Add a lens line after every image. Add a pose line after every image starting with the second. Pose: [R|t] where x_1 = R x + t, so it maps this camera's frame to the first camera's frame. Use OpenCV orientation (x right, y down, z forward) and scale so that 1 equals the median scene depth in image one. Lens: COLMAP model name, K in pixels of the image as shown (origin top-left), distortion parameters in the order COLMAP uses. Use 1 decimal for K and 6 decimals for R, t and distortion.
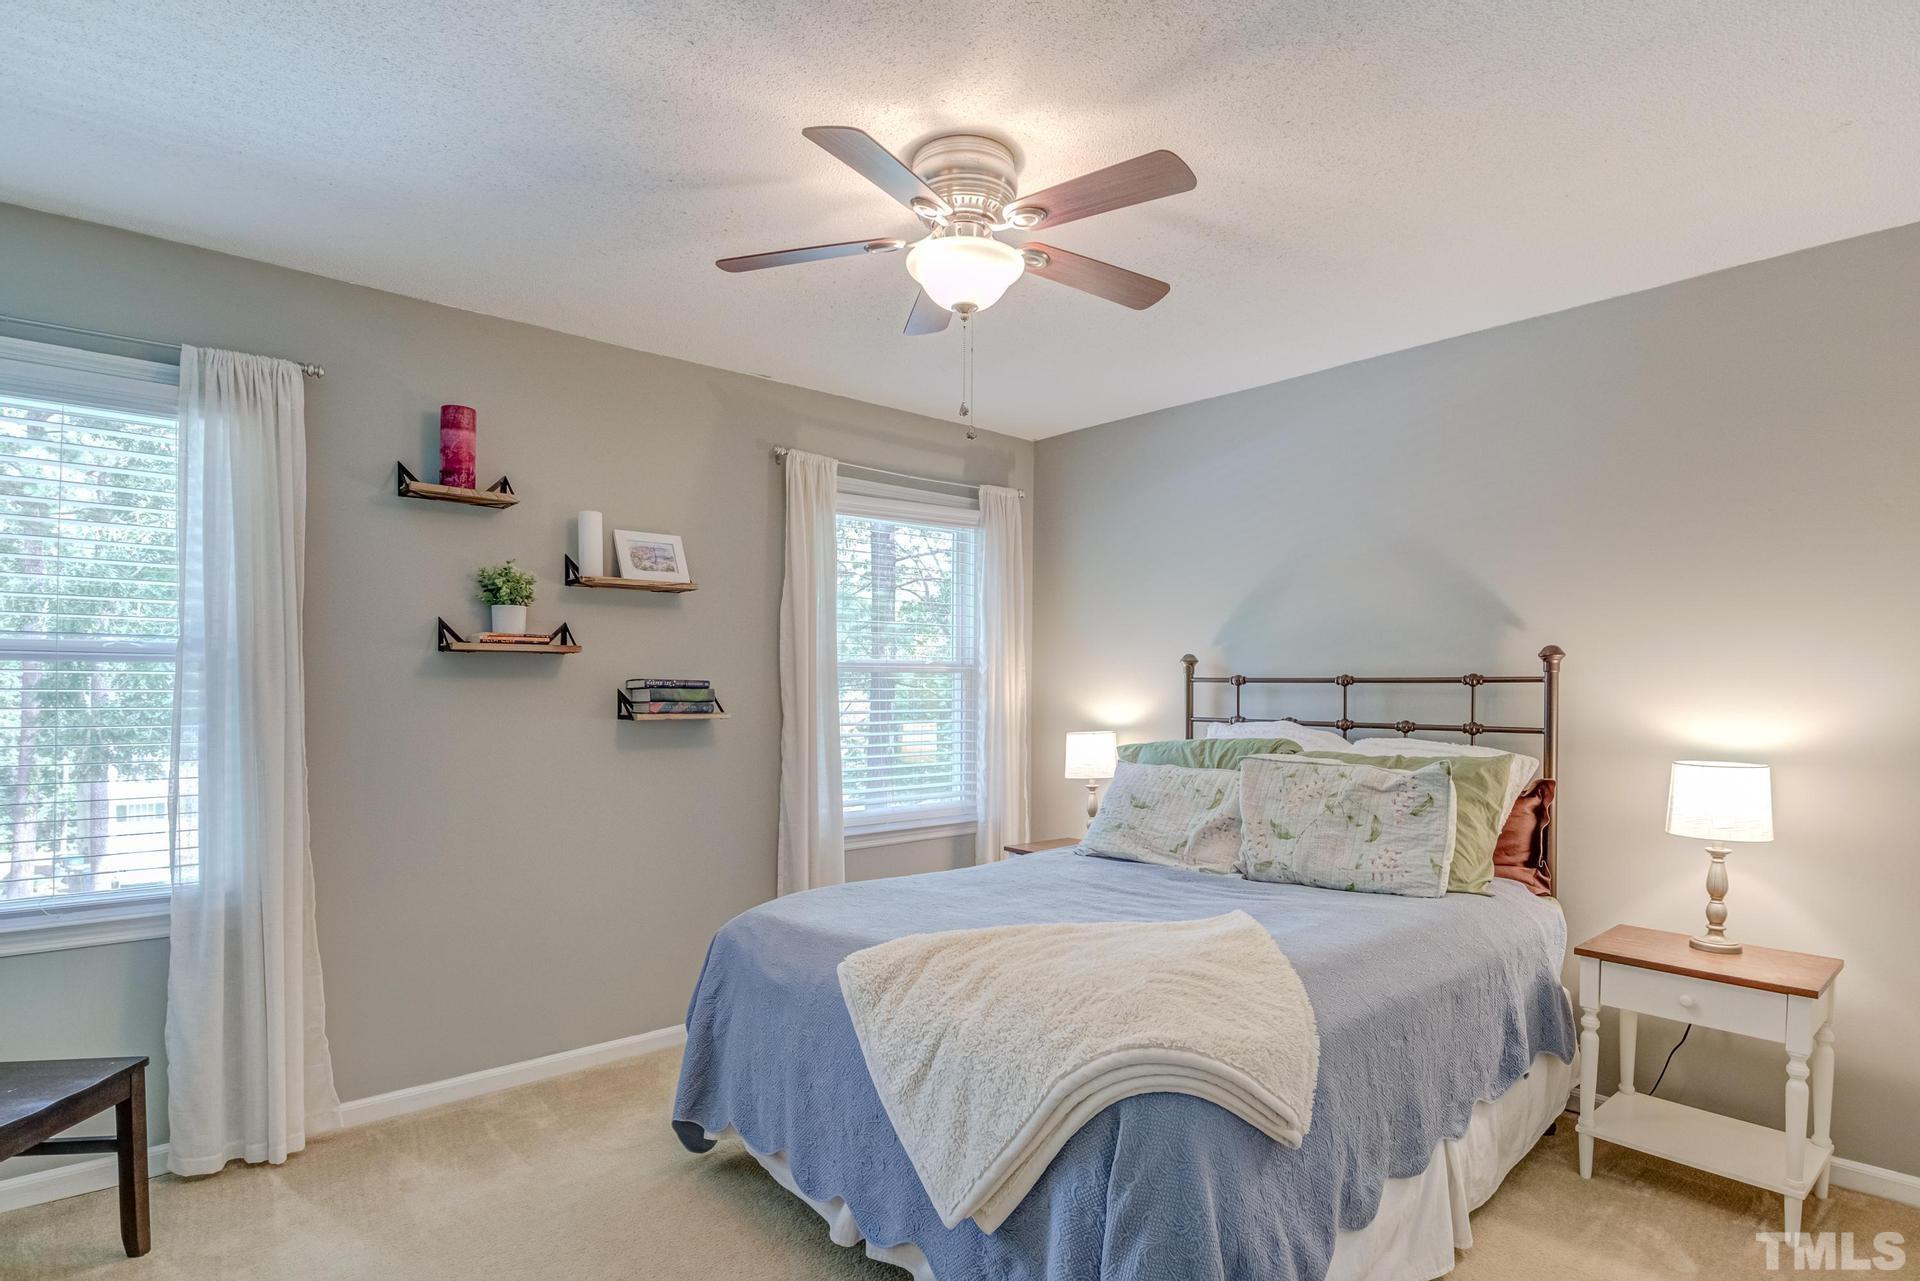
lens RADIAL K [[1001.2, 0, 960.5], [0, 1001.2, 694.6], [0, 0, 1]] dist [-0.002666, -0.000112]
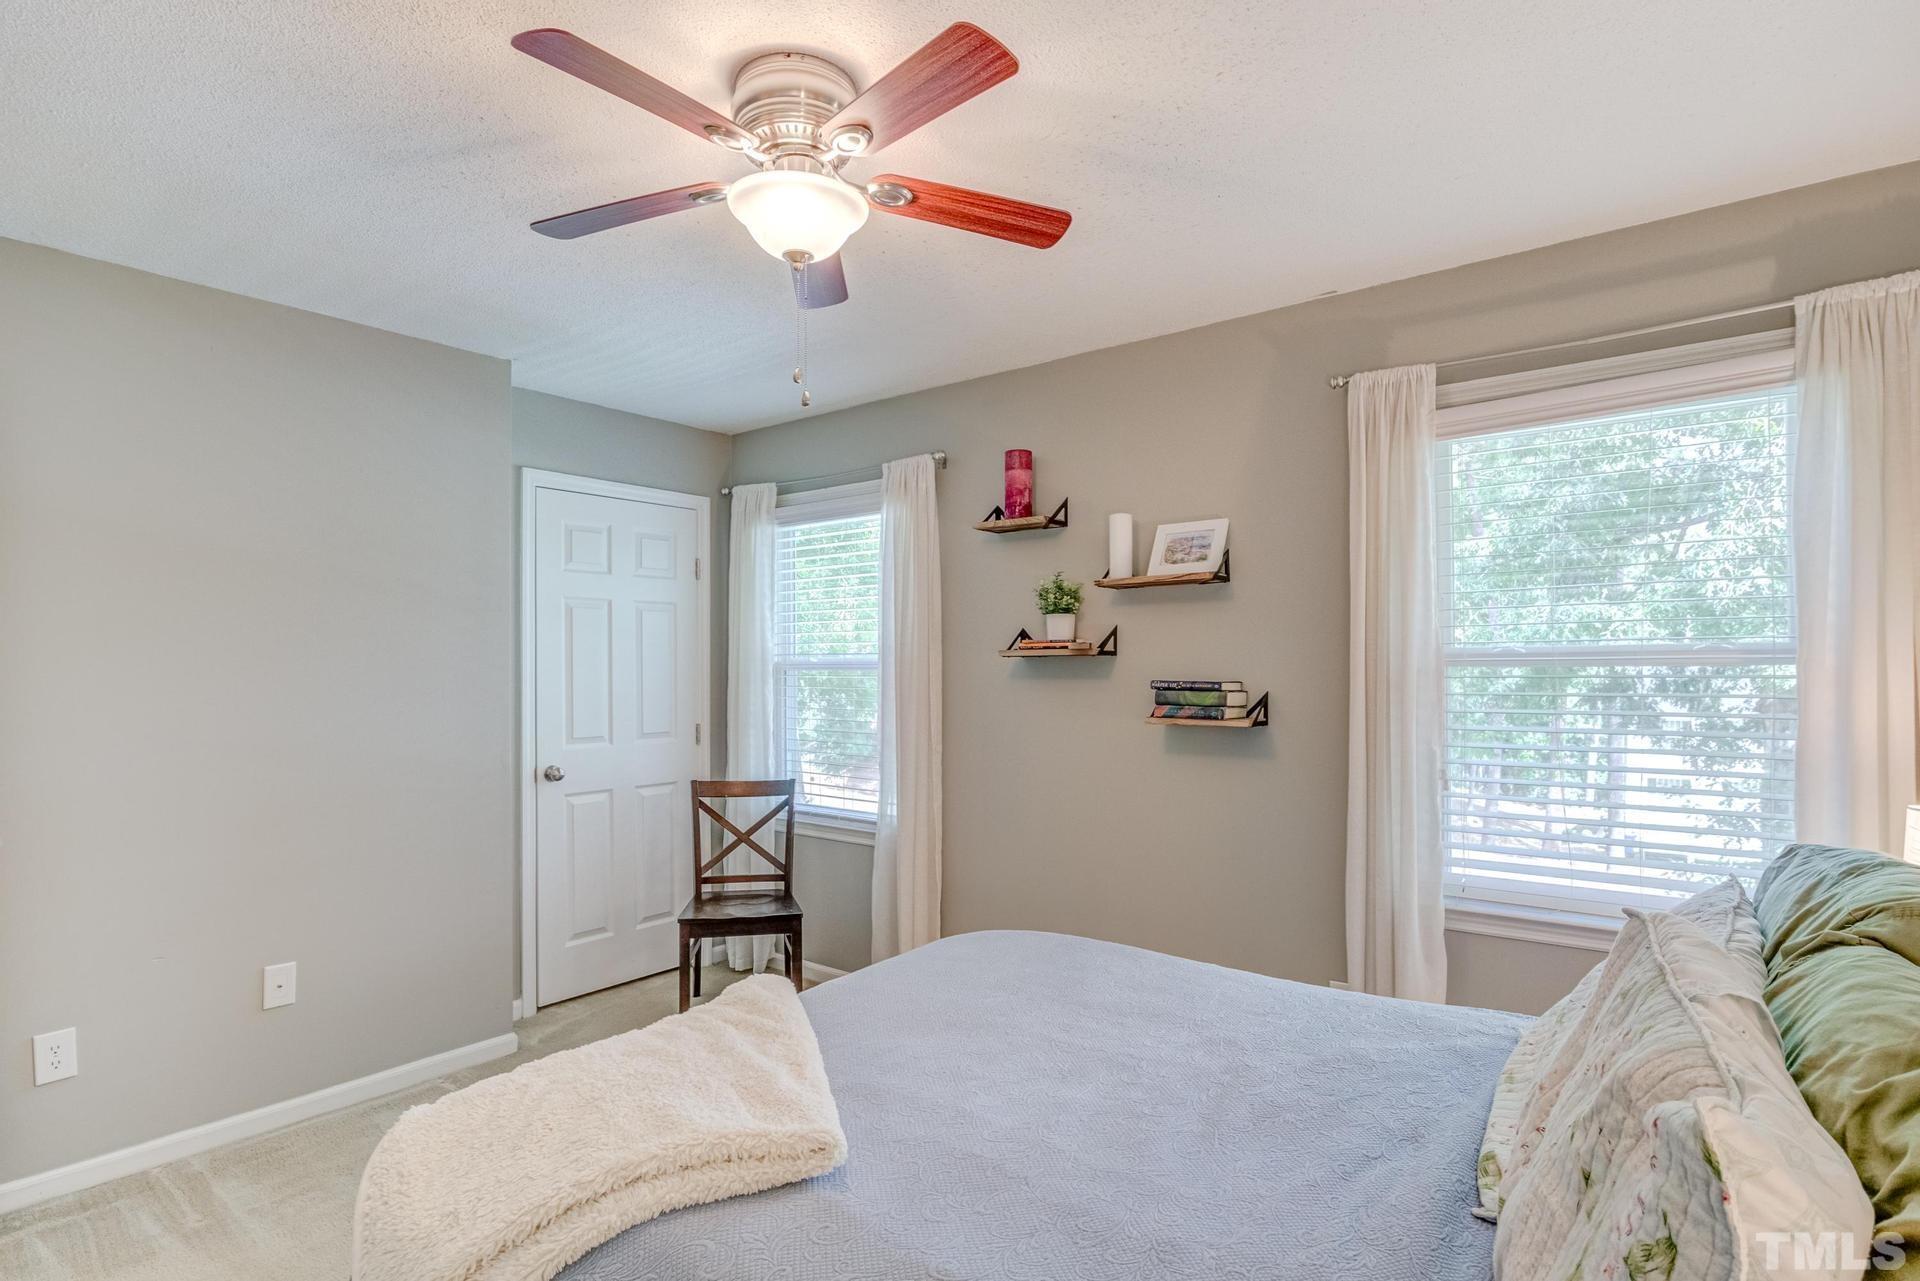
lens RADIAL K [[984.5, 0, 960.0], [0, 984.5, 640.5], [0, 0, 1]] dist [-0.015556, 0.001234]
pose [[0.183909, -0.023835, -0.982654, 0.559659], [0.005009, 0.999716, -0.023311, -0.031958], [0.982931, -0.000635, 0.183976, 0.638964]]
